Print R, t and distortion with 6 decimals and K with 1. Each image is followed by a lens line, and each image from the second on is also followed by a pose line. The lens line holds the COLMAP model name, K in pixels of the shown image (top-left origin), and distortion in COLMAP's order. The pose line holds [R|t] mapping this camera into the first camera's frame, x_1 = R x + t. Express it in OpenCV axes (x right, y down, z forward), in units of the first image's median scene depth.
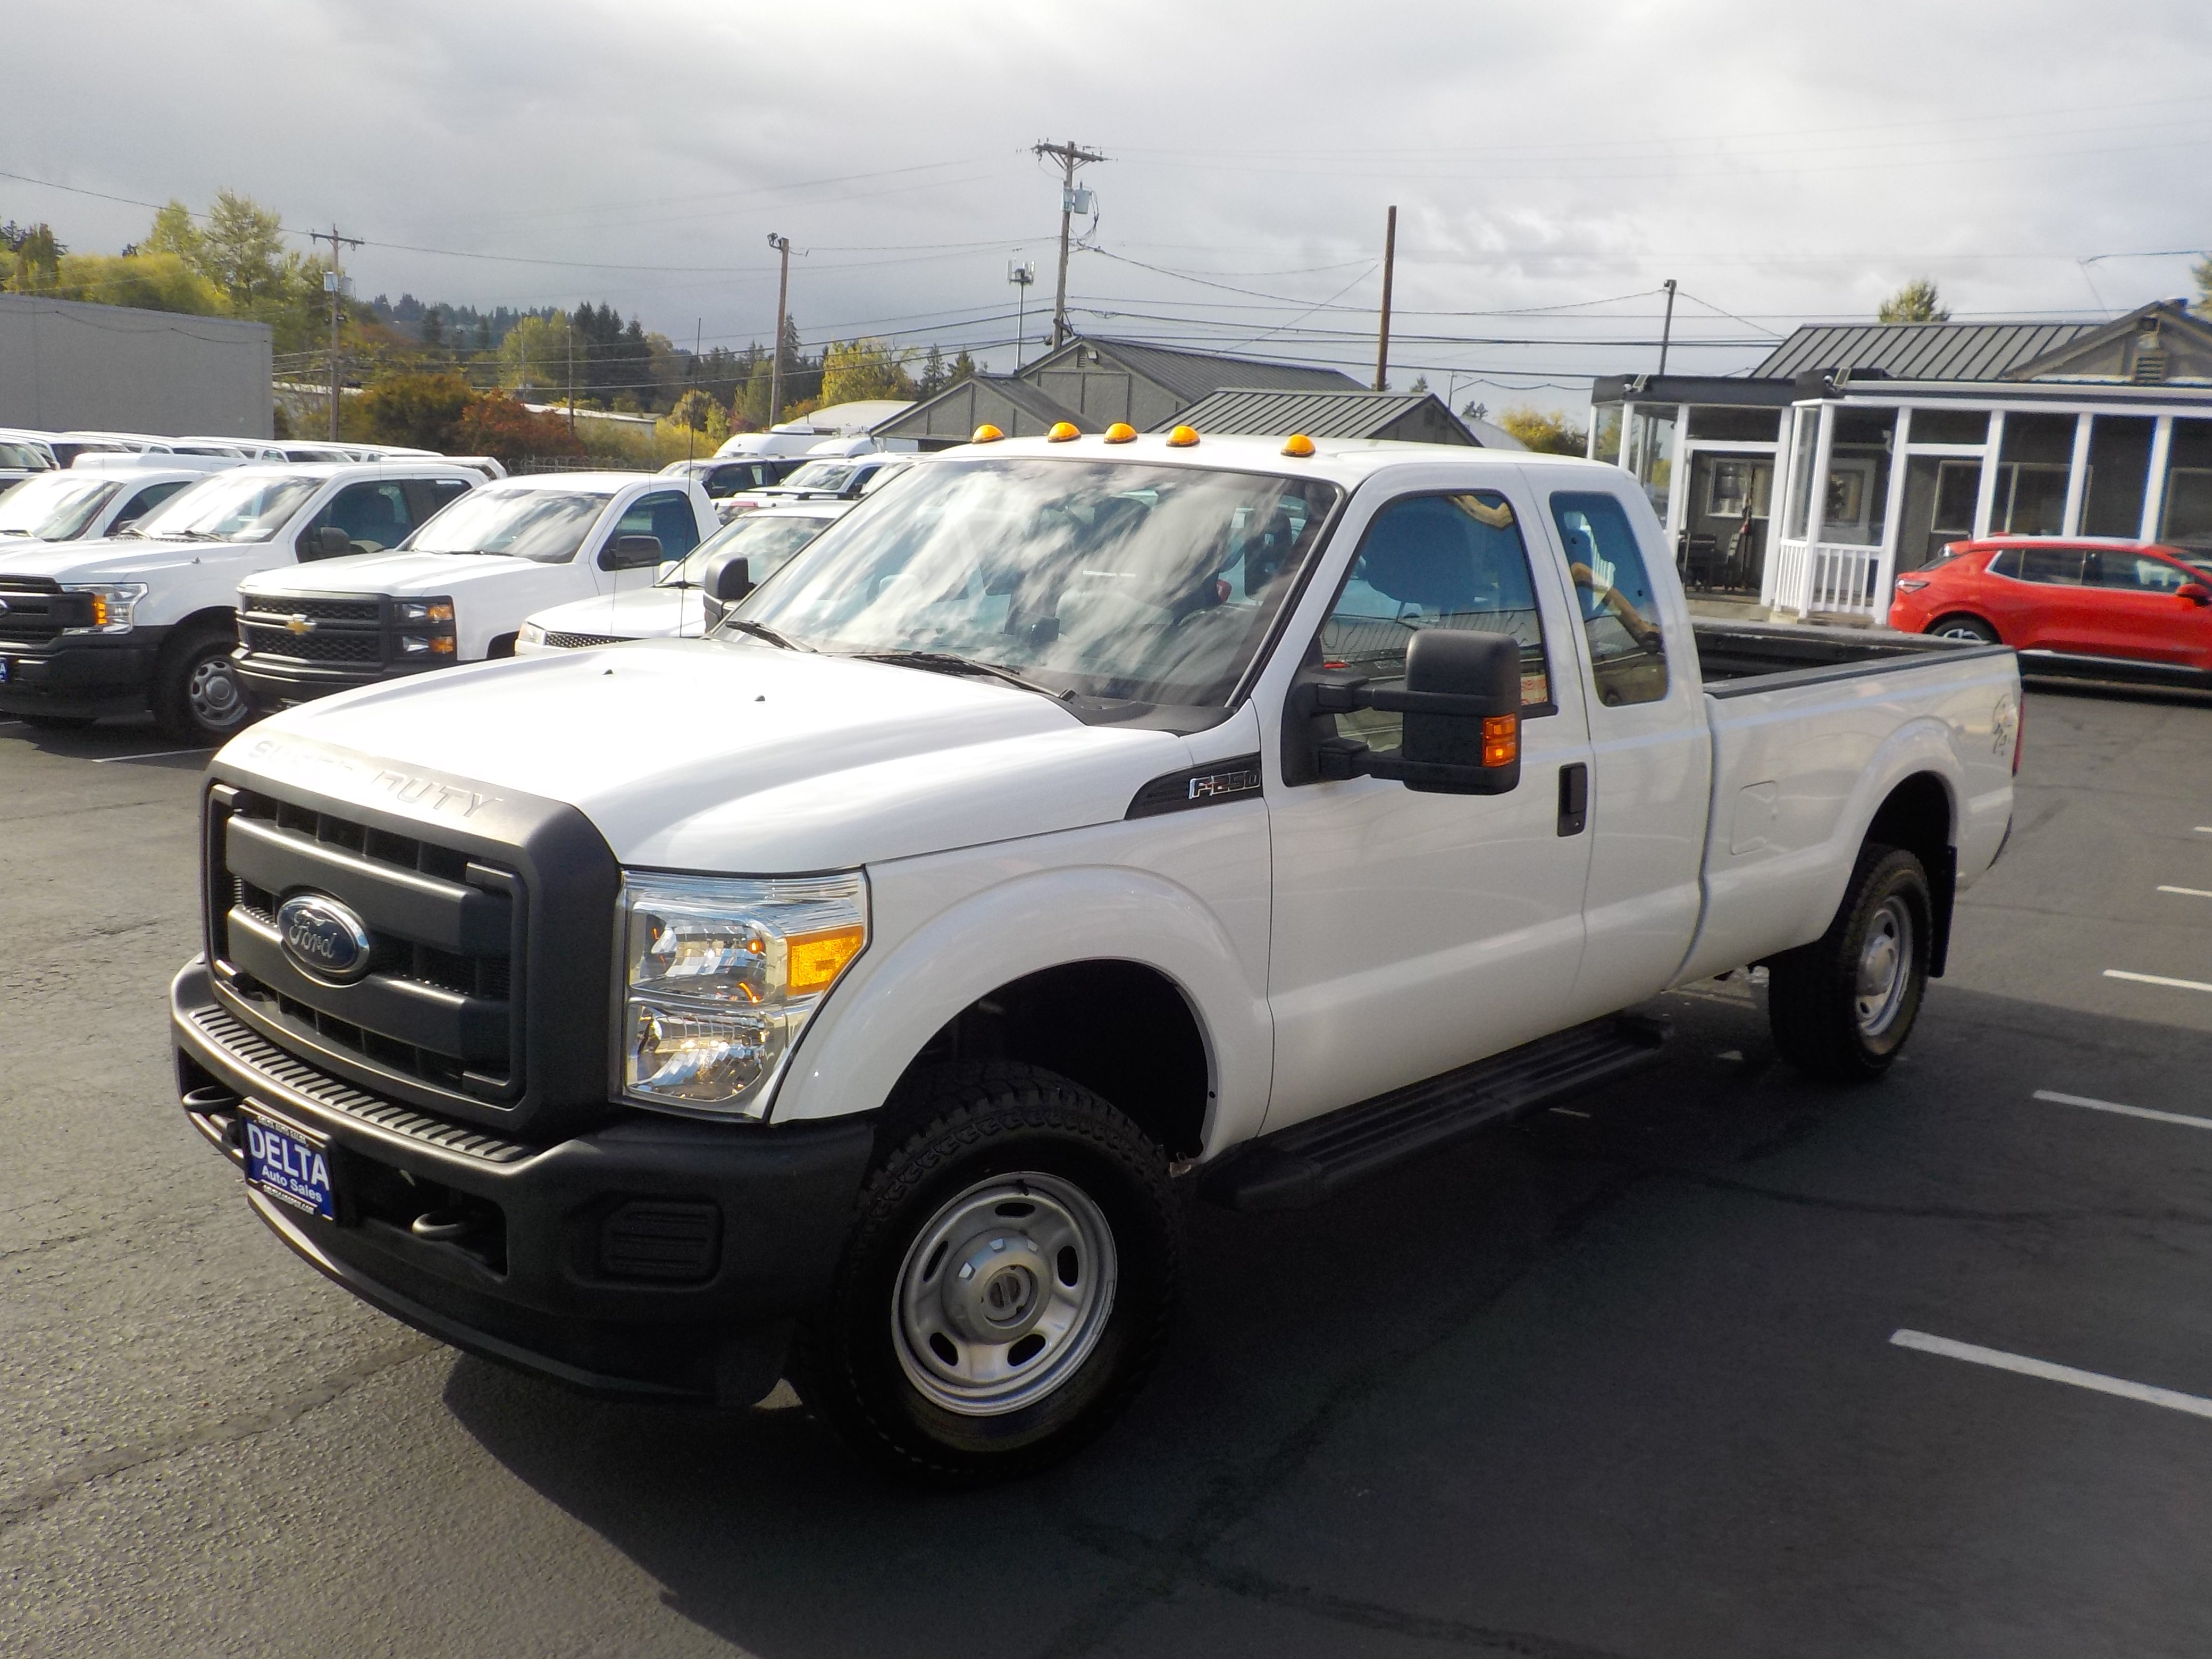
lens RADIAL K [[2046.9, 0, 1106.0], [0, 2046.9, 829.5], [0, 0, 1]] dist [0.019368, -0.007295]
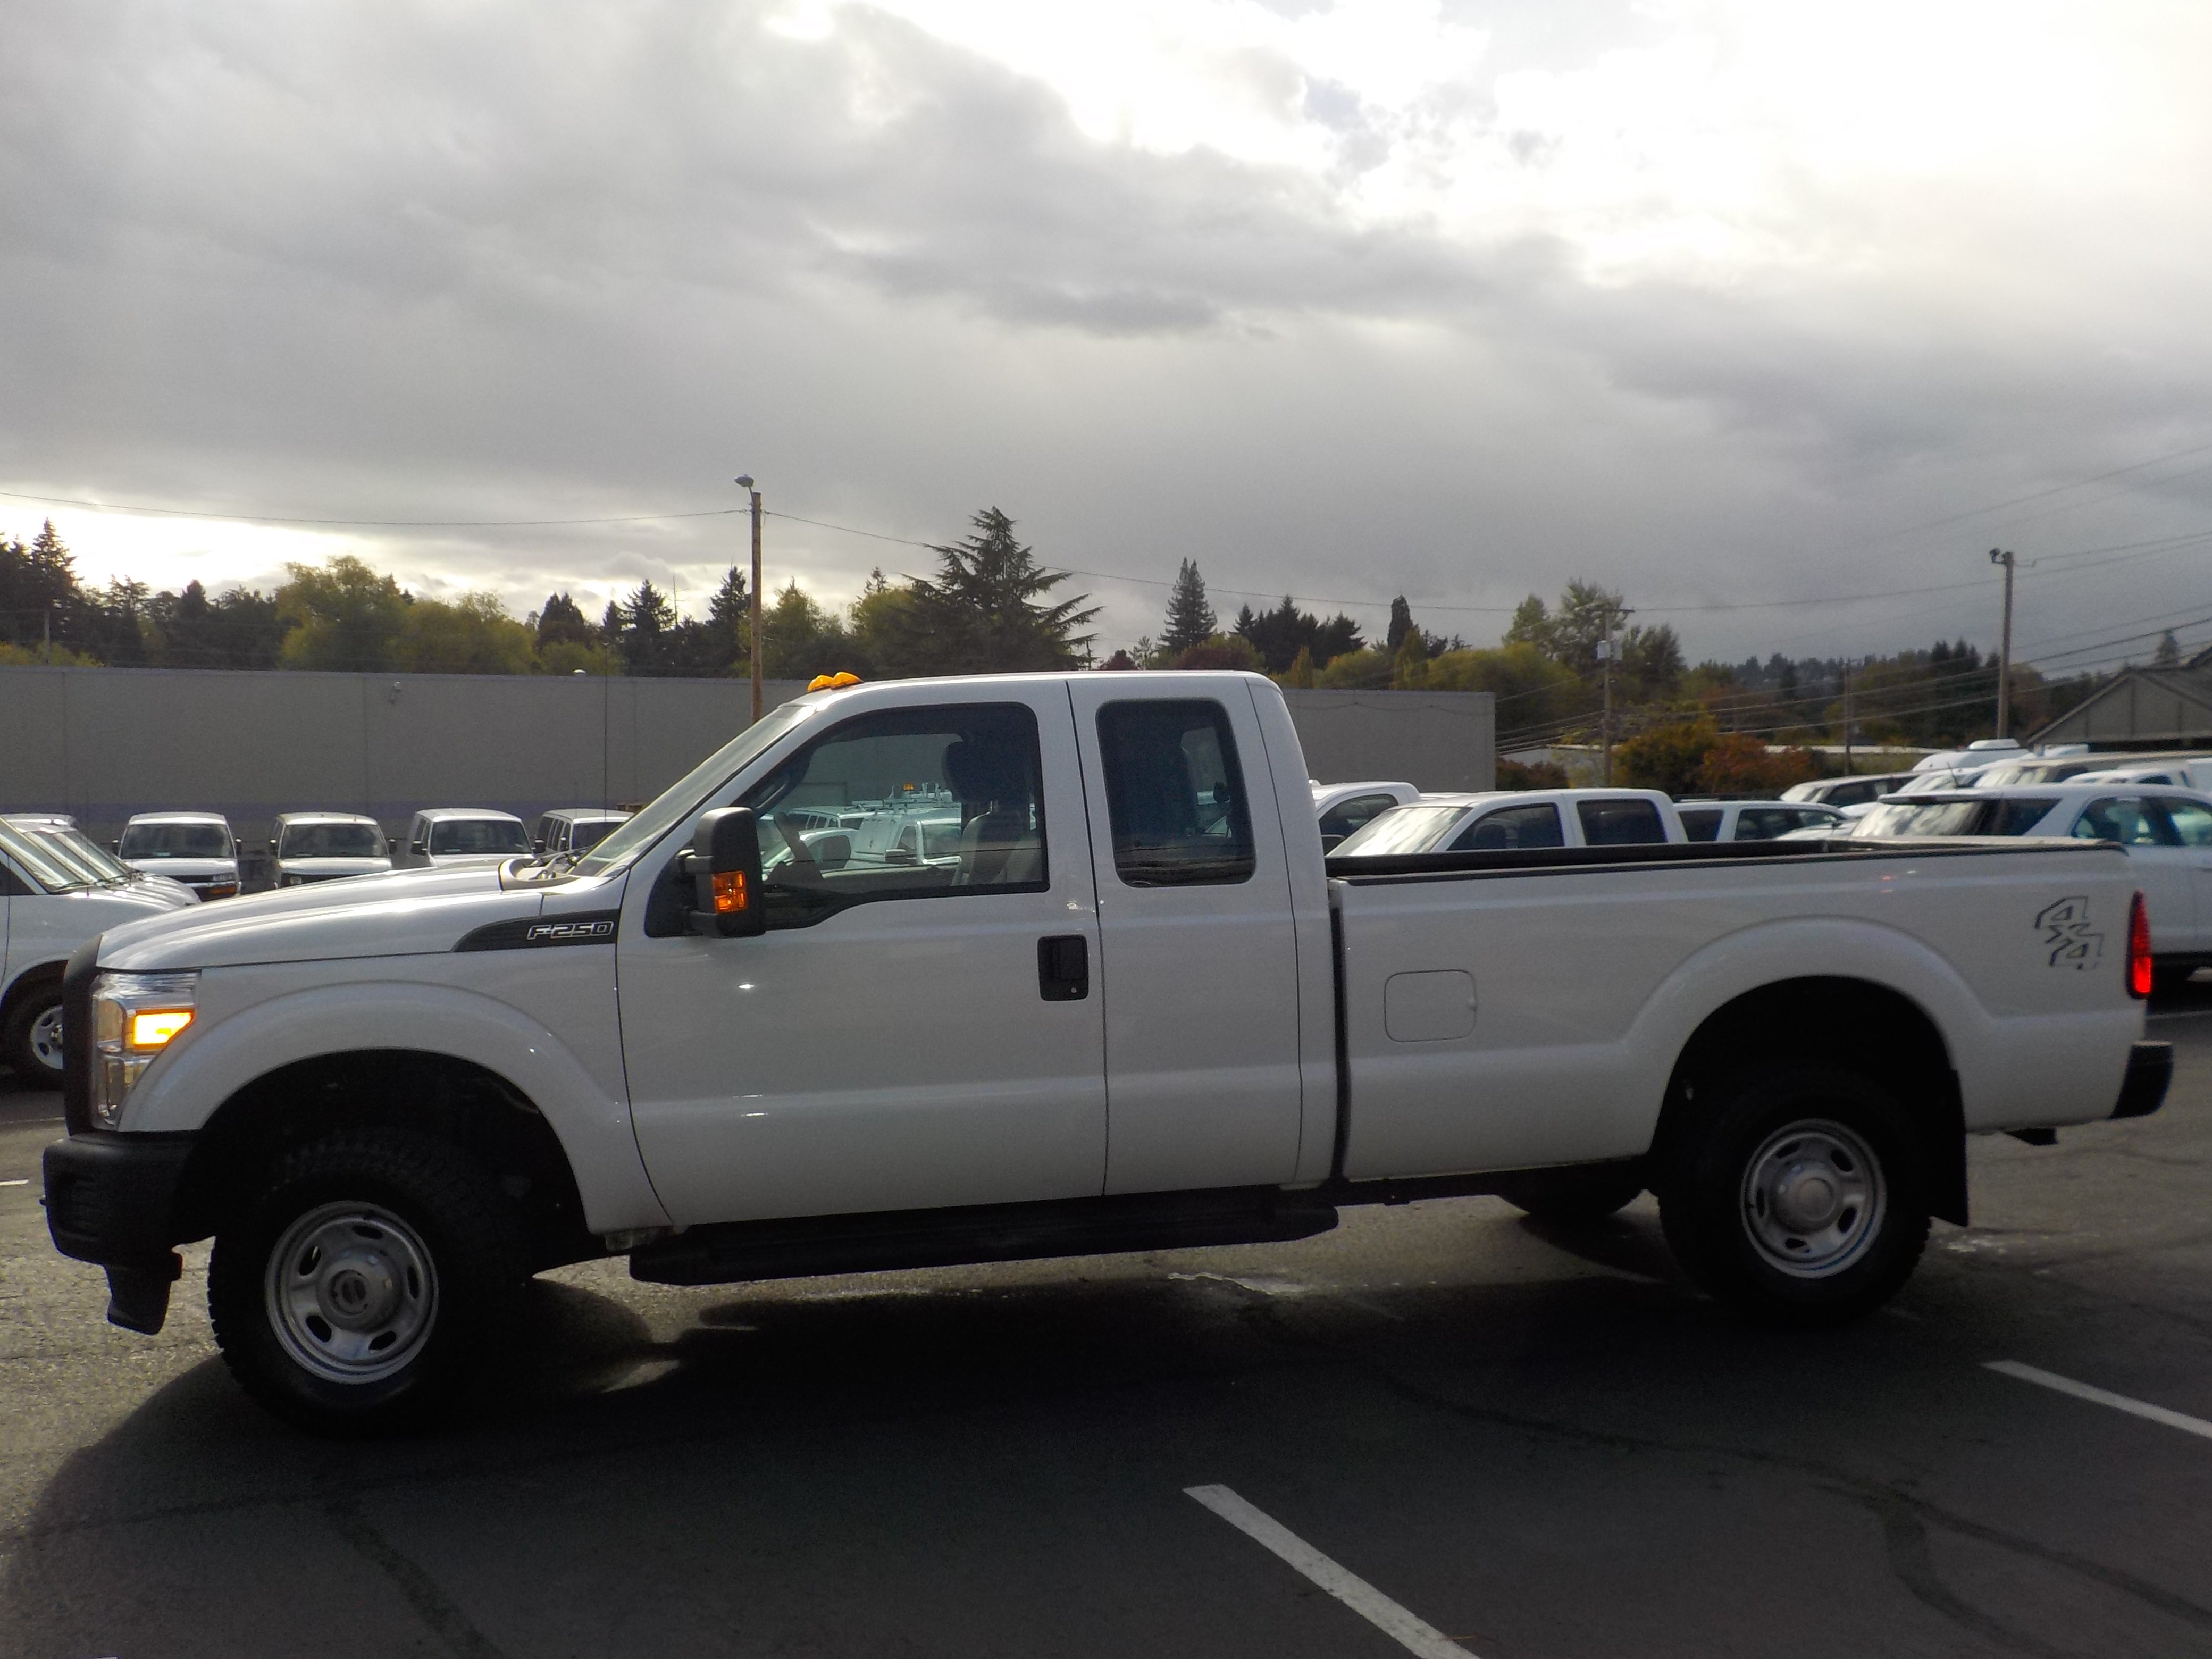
lens RADIAL K [[2039.5, 0, 1100.6], [0, 2039.5, 830.9], [0, 0, 1]] dist [0.014995, -0.000760]
pose [[0.793733, -0.055547, -0.605724, 1.067872], [-0.047041, 0.987233, -0.152175, 0.092812], [0.606444, 0.149280, 0.780987, 0.156148]]
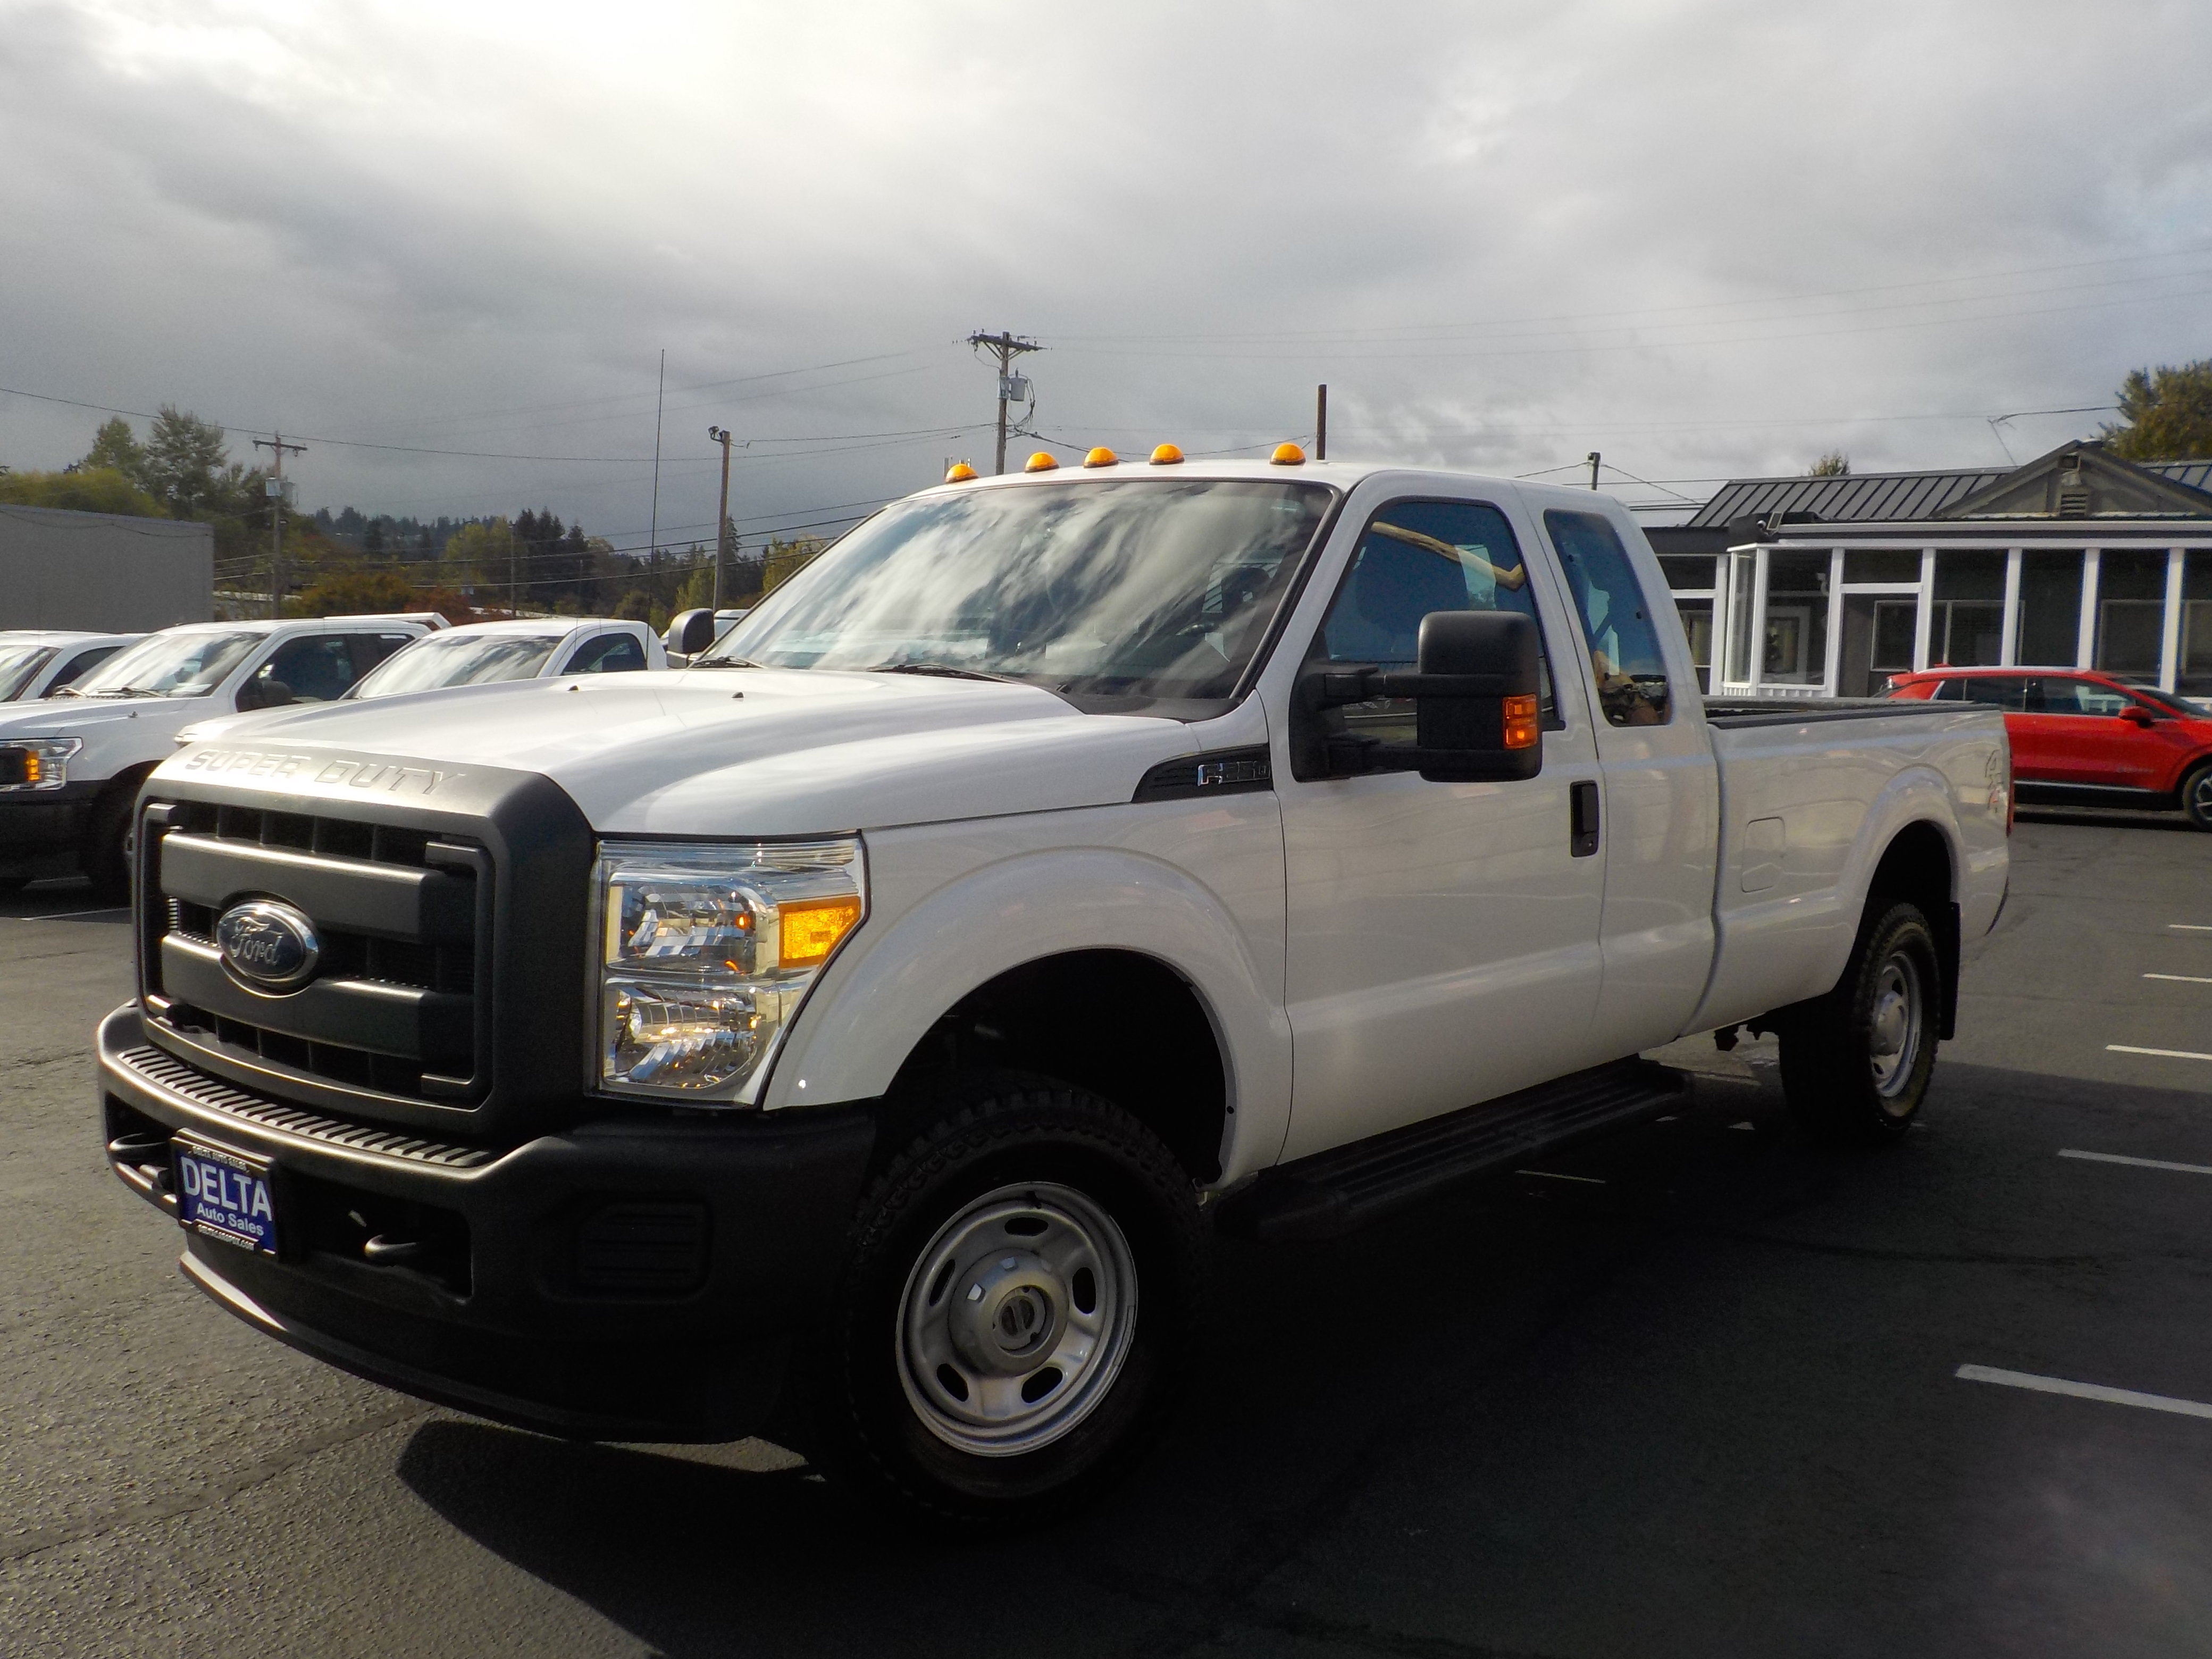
lens RADIAL K [[2046.9, 0, 1106.0], [0, 2046.9, 829.5], [0, 0, 1]] dist [0.019368, -0.007295]
pose [[0.999254, -0.027190, 0.027442, -0.025734], [0.029596, 0.995368, -0.091465, 0.082873], [-0.024828, 0.092208, 0.995430, 0.060933]]
